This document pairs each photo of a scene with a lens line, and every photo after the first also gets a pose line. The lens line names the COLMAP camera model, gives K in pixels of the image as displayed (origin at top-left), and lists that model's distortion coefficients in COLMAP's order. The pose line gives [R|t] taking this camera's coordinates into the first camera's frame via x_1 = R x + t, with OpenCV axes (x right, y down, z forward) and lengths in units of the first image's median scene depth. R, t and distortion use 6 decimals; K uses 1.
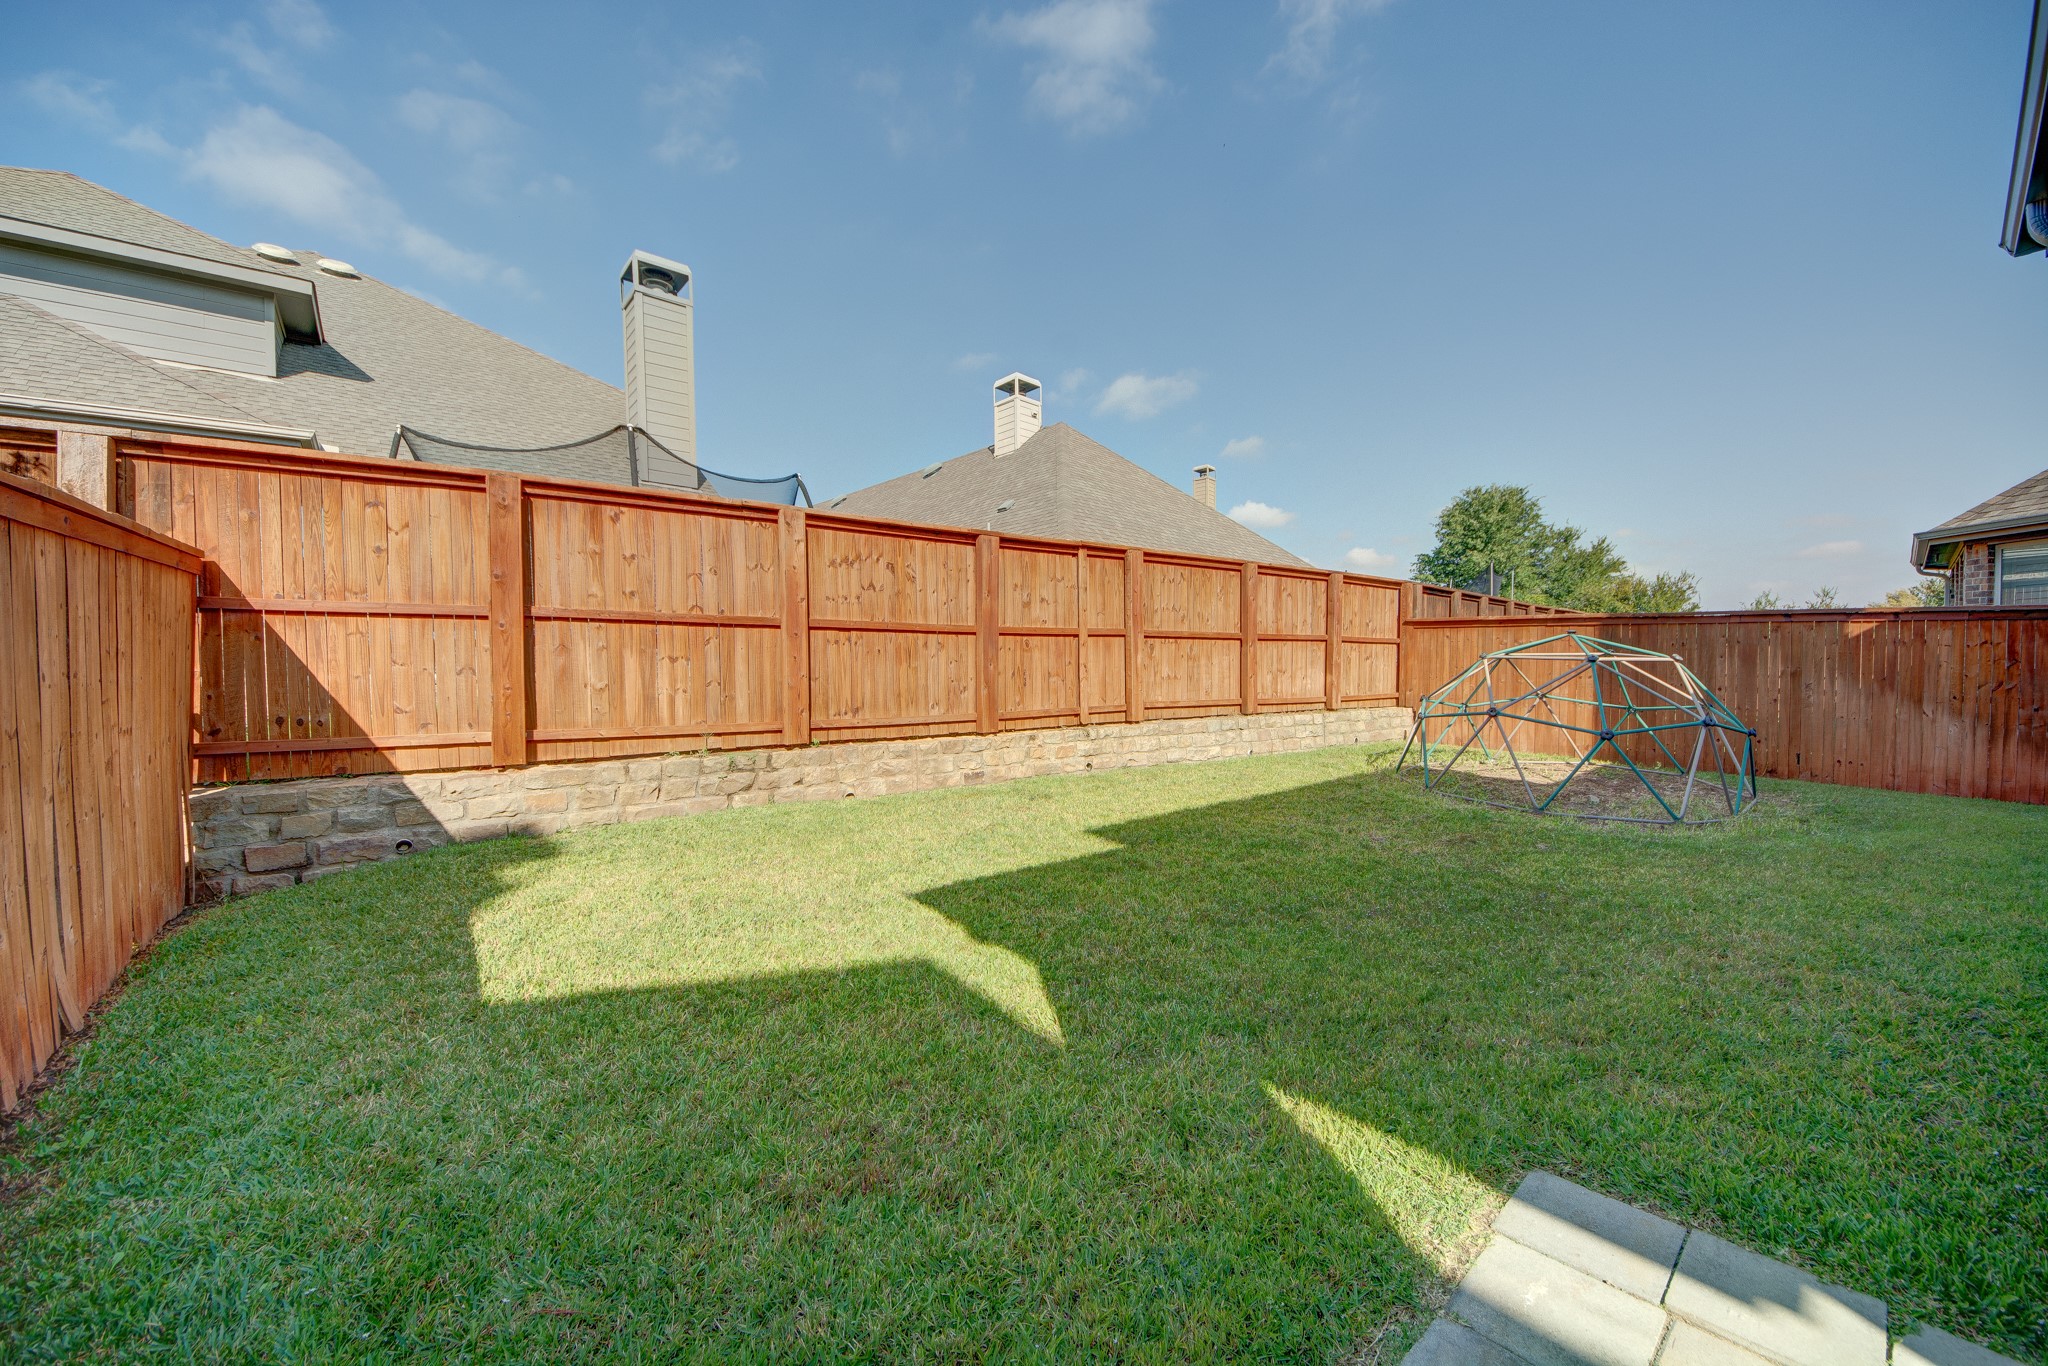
lens RADIAL K [[734.8, 0, 1042.2], [0, 734.8, 689.0], [0, 0, 1]] dist [0.013784, -0.011331]
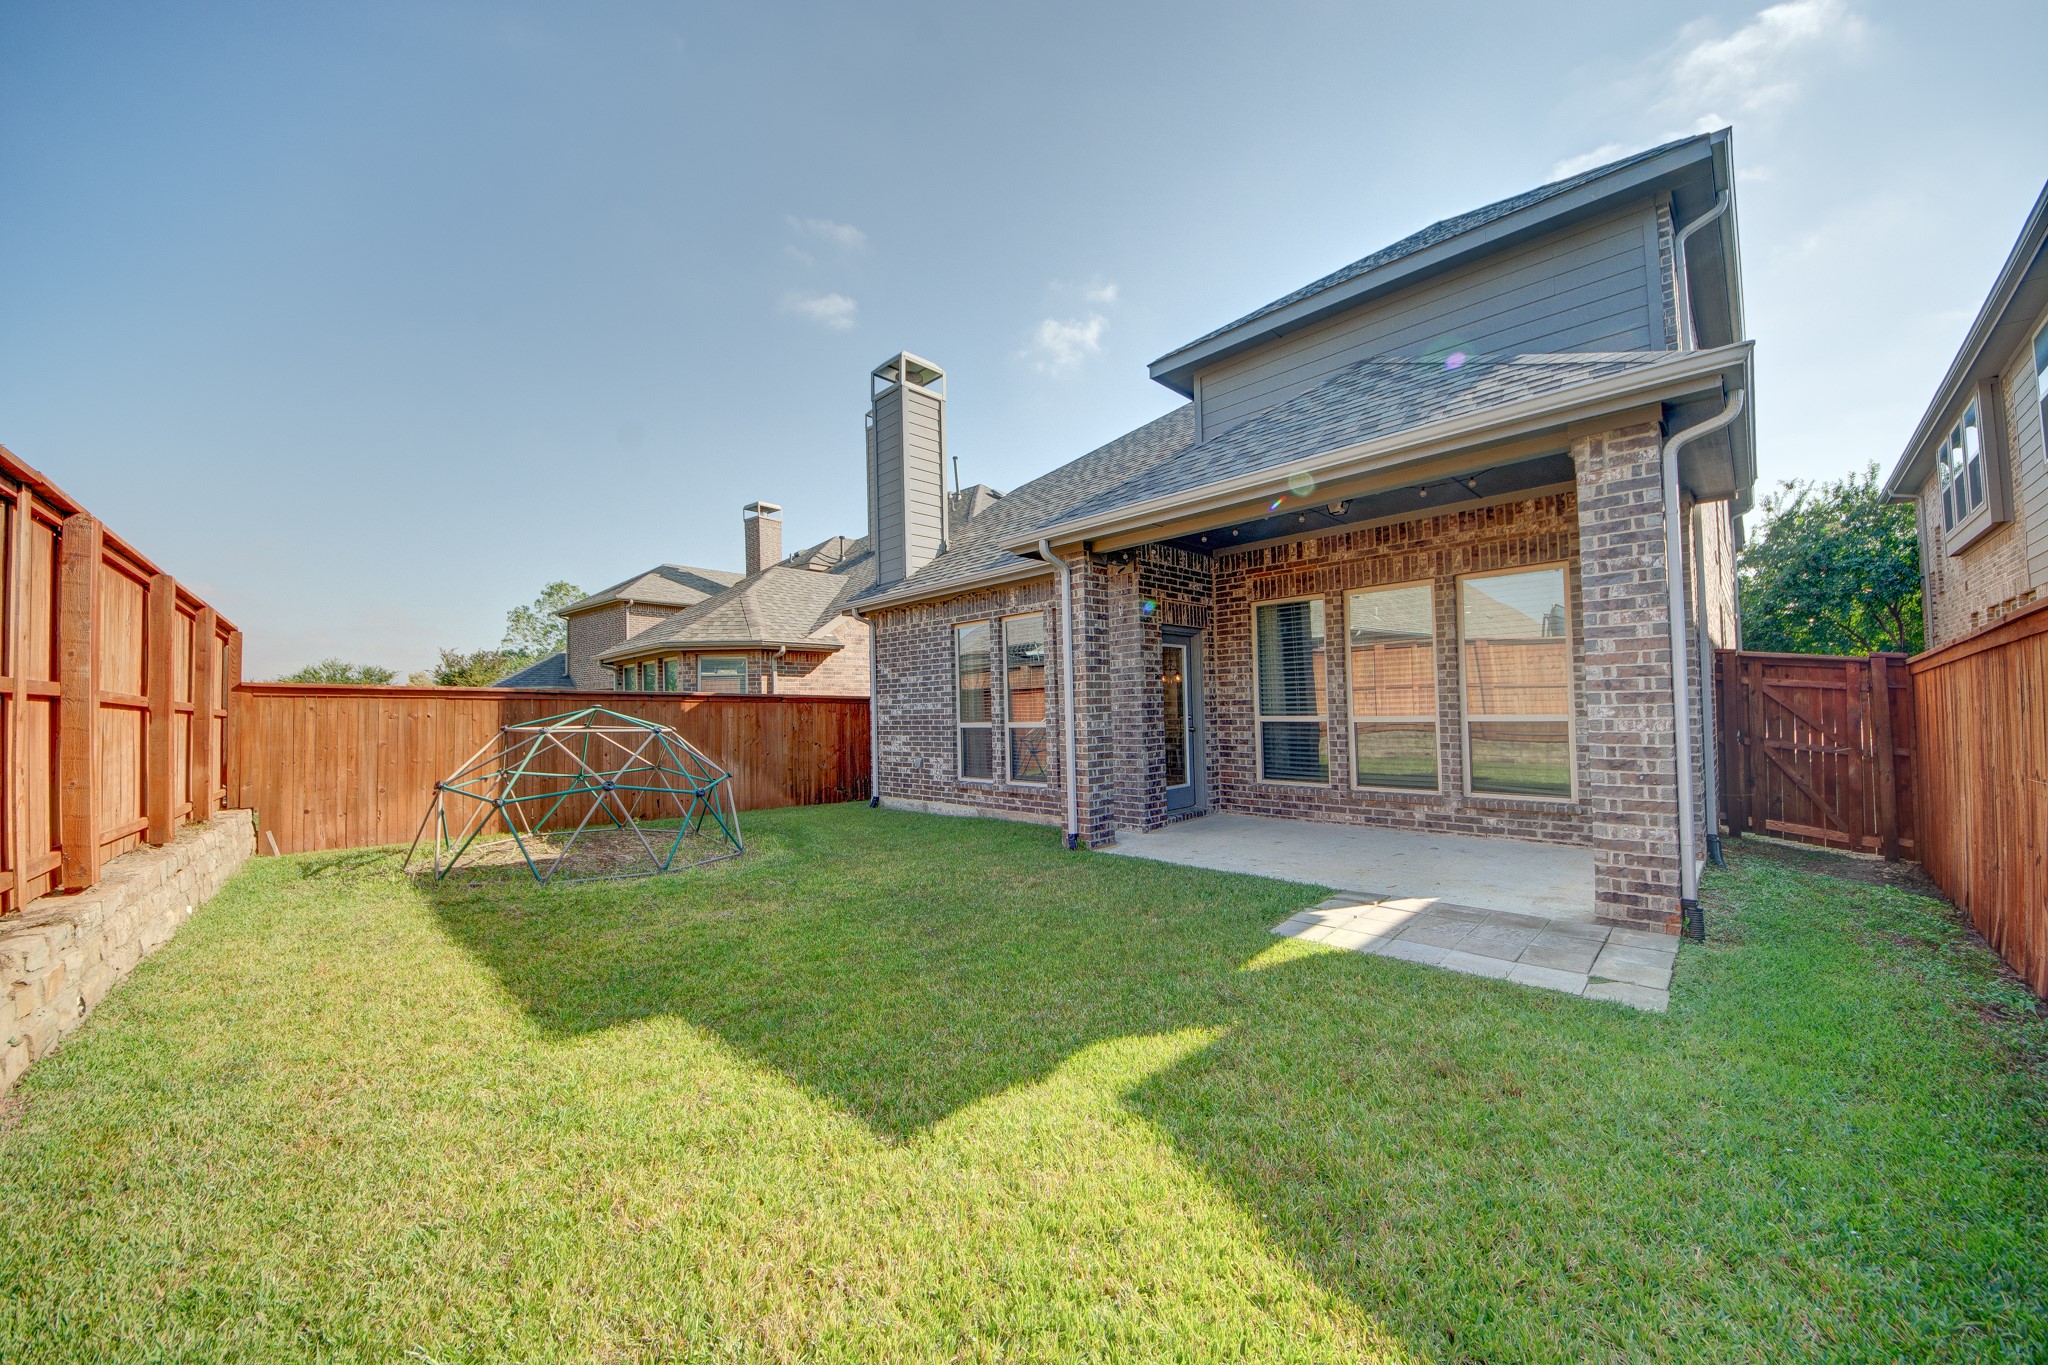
lens RADIAL K [[734.8, 0, 1042.2], [0, 734.8, 688.5], [0, 0, 1]] dist [0.013784, -0.011331]
pose [[-0.103268, 0.036802, 0.993972, -0.557044], [0.062637, 0.997572, -0.030428, -0.041141], [-0.992679, 0.059117, -0.105322, 0.639992]]
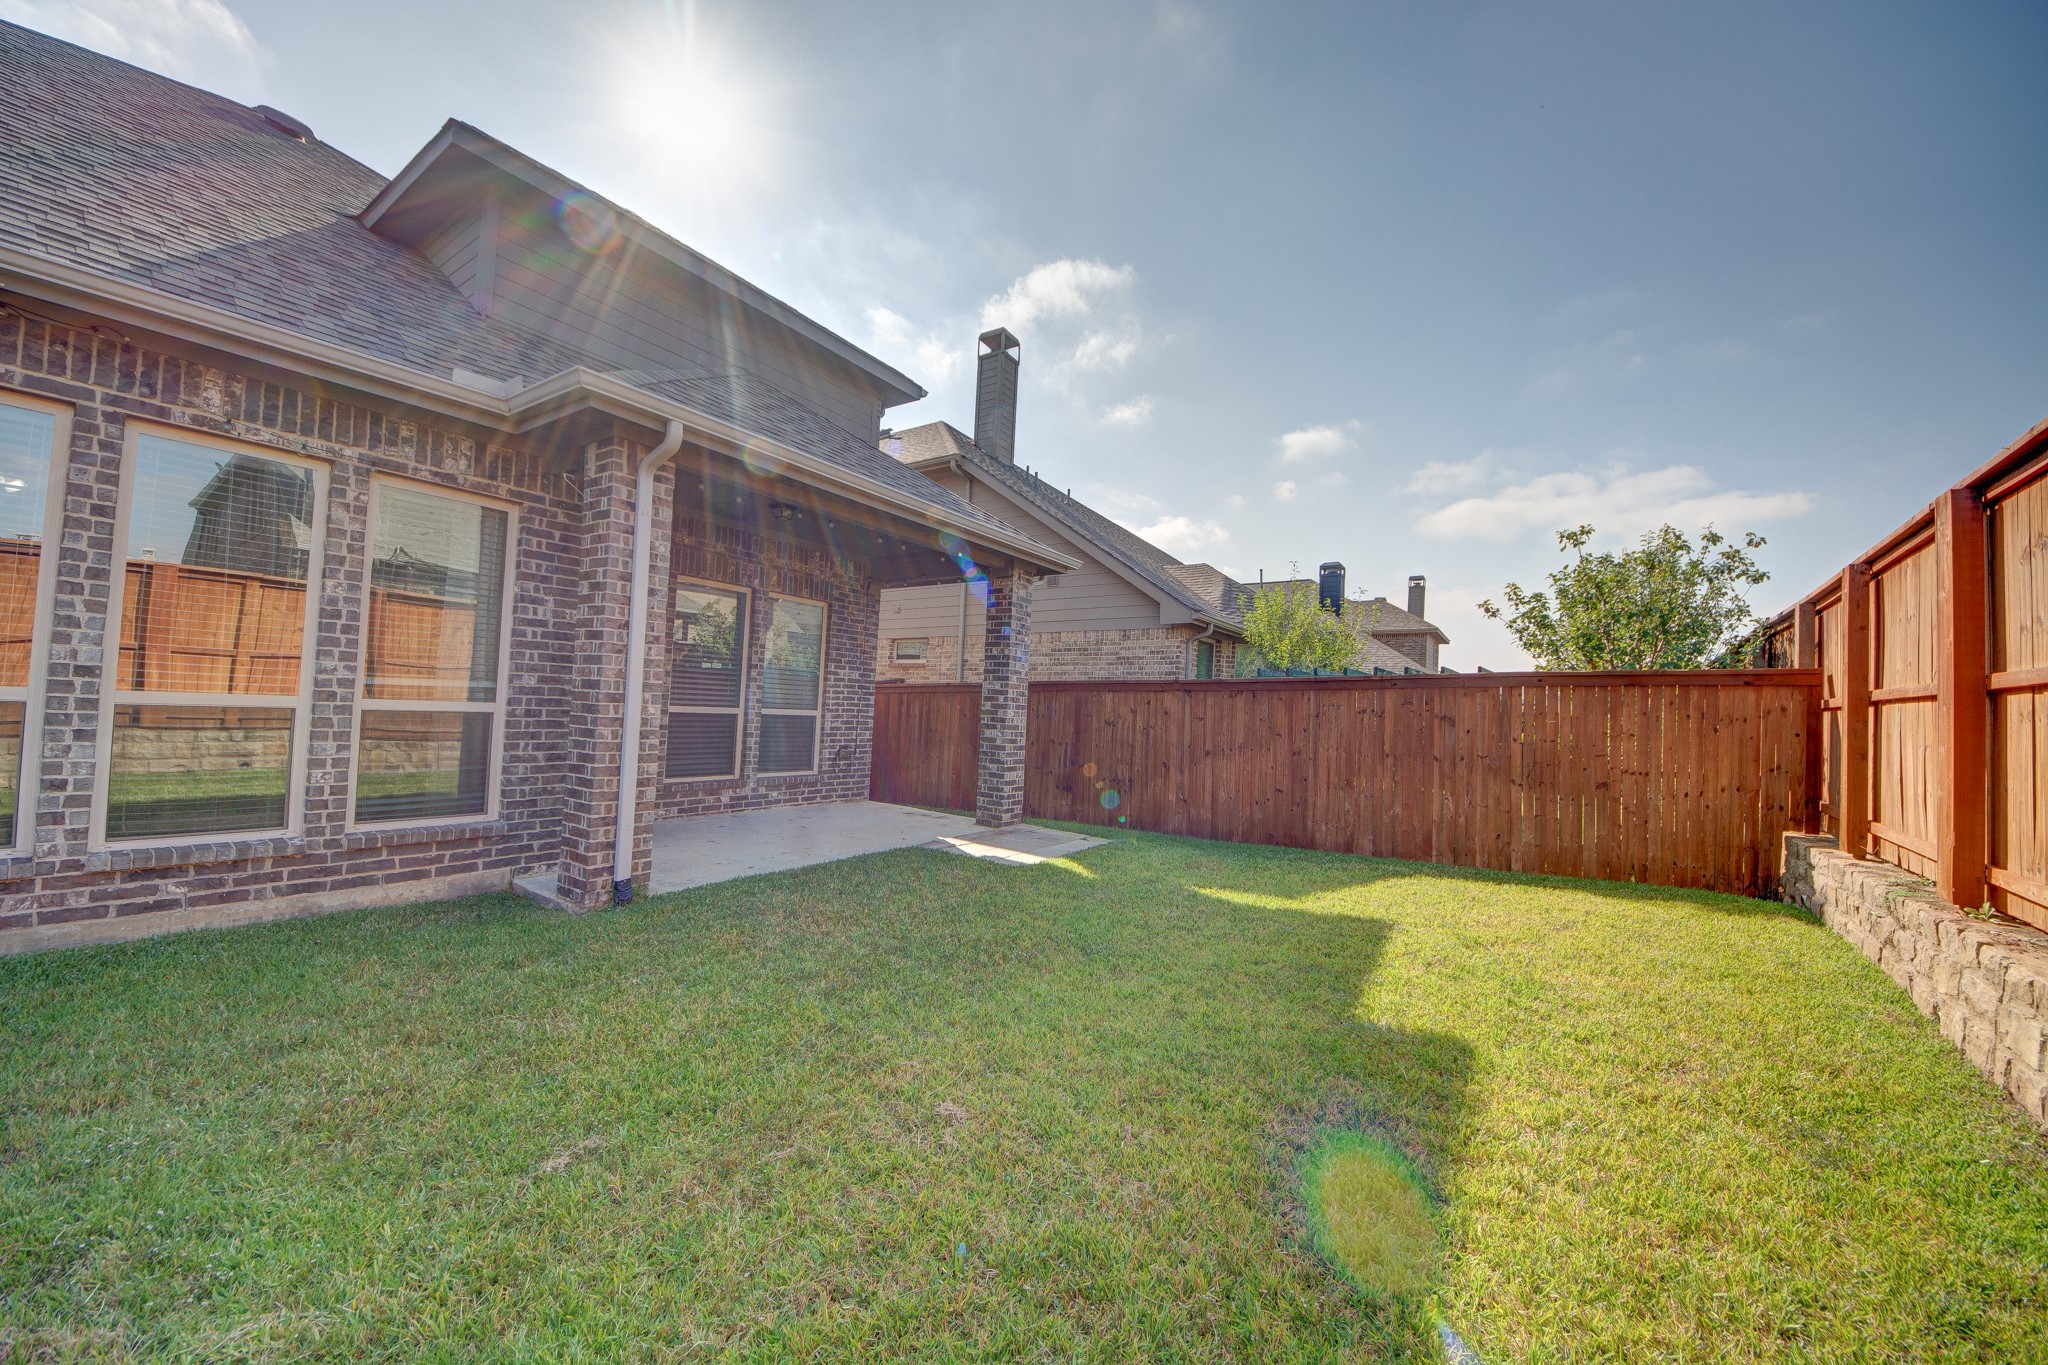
lens RADIAL K [[716.3, 0, 1034.1], [0, 716.3, 685.8], [0, 0, 1]] dist [0.000224, -0.010363]
pose [[-0.958514, -0.043753, -0.281667, 0.514713], [-0.045428, 0.998967, -0.000585, -0.060691], [0.281402, 0.012235, -0.959512, 1.358787]]
